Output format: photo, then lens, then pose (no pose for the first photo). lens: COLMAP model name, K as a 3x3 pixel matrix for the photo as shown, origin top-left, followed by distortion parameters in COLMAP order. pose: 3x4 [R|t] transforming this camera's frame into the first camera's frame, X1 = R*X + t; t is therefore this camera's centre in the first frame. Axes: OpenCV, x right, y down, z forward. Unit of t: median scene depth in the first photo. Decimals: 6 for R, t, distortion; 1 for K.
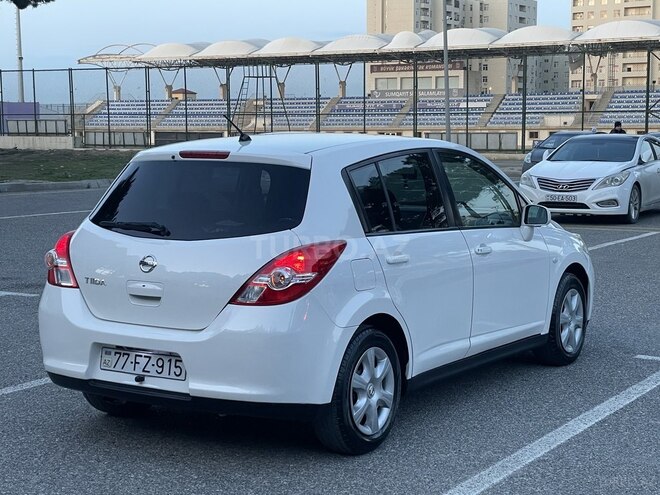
lens RADIAL K [[1240.7, 0, 330.0], [0, 1240.7, 247.5], [0, 0, 1]] dist [0.064599, -0.090410]
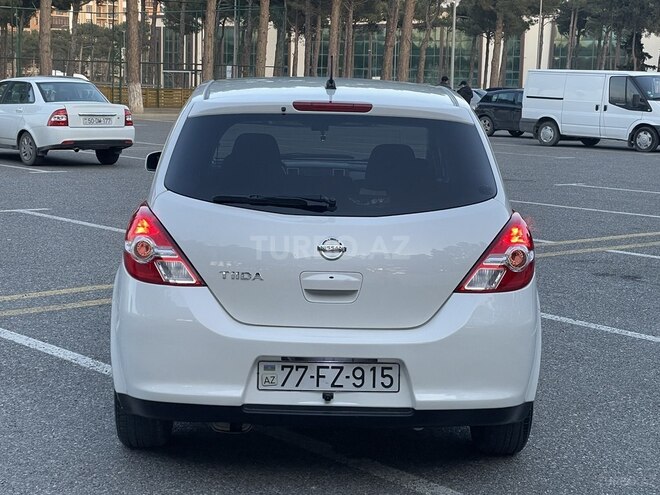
lens RADIAL K [[1290.5, 0, 330.0], [0, 1290.5, 247.5], [0, 0, 1]] dist [0.041061, 0.166669]
pose [[0.832423, -0.056930, 0.551209, -0.591514], [0.031731, 0.997974, 0.055154, -0.032085], [-0.553232, -0.028421, 0.832542, 0.327851]]
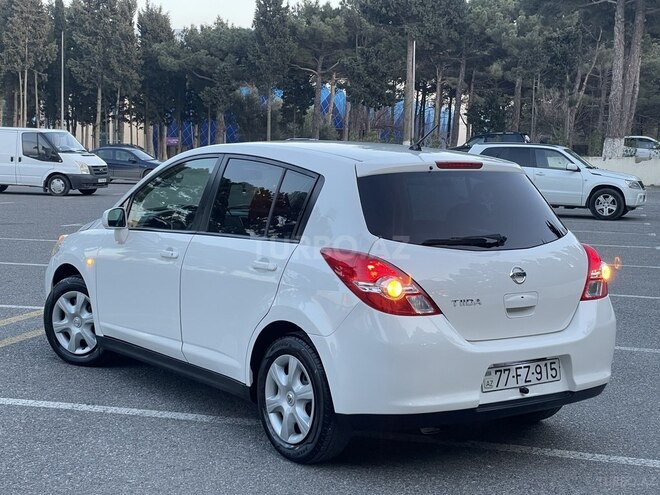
lens RADIAL K [[1071.7, 0, 337.4], [0, 1071.7, 254.4], [0, 0, 1]] dist [0.086222, 0.191642]
pose [[0.371839, -0.090455, 0.923880, -0.996267], [0.070756, 0.995108, 0.068951, -0.073256], [-0.925597, 0.039731, 0.376420, 0.807404]]
